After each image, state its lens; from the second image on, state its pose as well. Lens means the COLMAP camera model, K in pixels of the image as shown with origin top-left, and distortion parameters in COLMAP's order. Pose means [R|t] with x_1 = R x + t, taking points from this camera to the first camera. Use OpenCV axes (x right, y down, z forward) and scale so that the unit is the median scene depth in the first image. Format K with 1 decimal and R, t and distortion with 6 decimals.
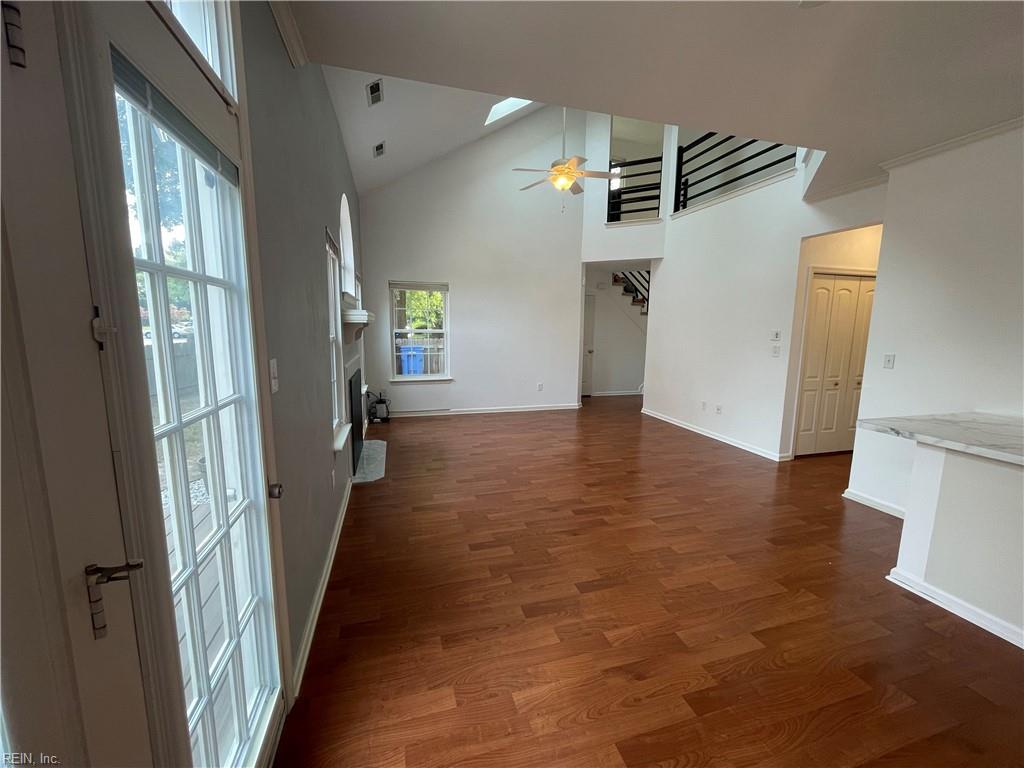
lens RADIAL K [[413.8, 0, 513.1], [0, 413.8, 383.5], [0, 0, 1]] dist [-0.000838, -0.000267]
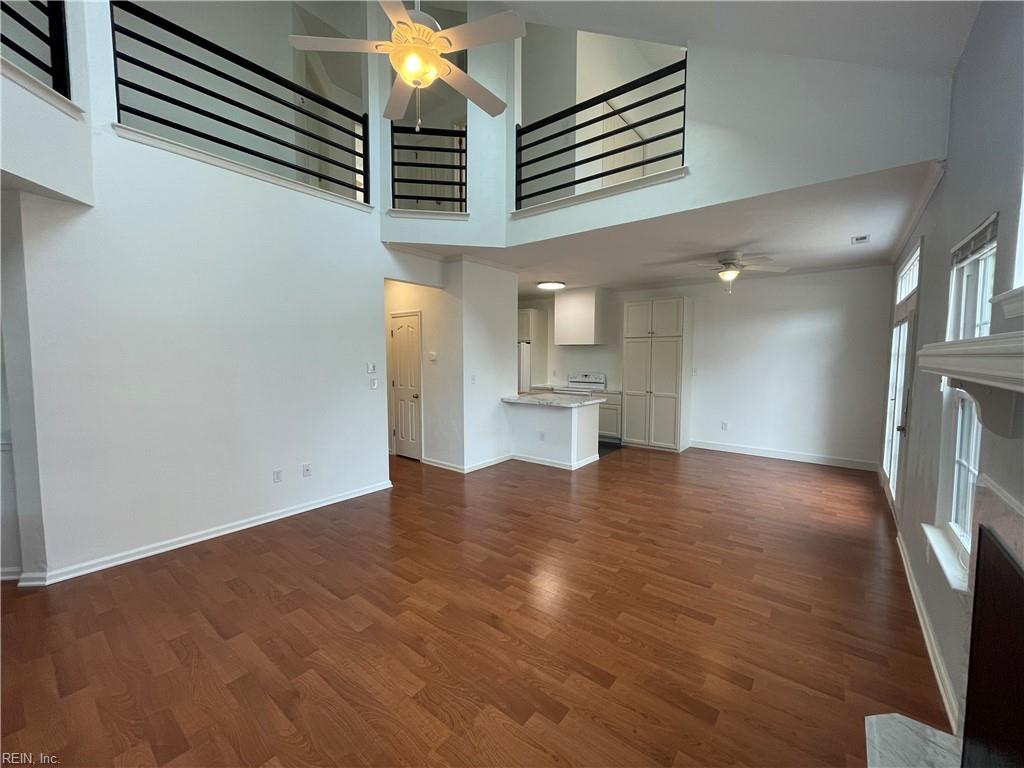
lens RADIAL K [[413.8, 0, 511.7], [0, 413.8, 385.5], [0, 0, 1]] dist [-0.000838, -0.000267]
pose [[-0.579212, -0.070446, 0.812127, -0.414803], [0.106341, 0.981216, 0.160957, -0.224819], [-0.808211, 0.179591, -0.560841, 1.454603]]
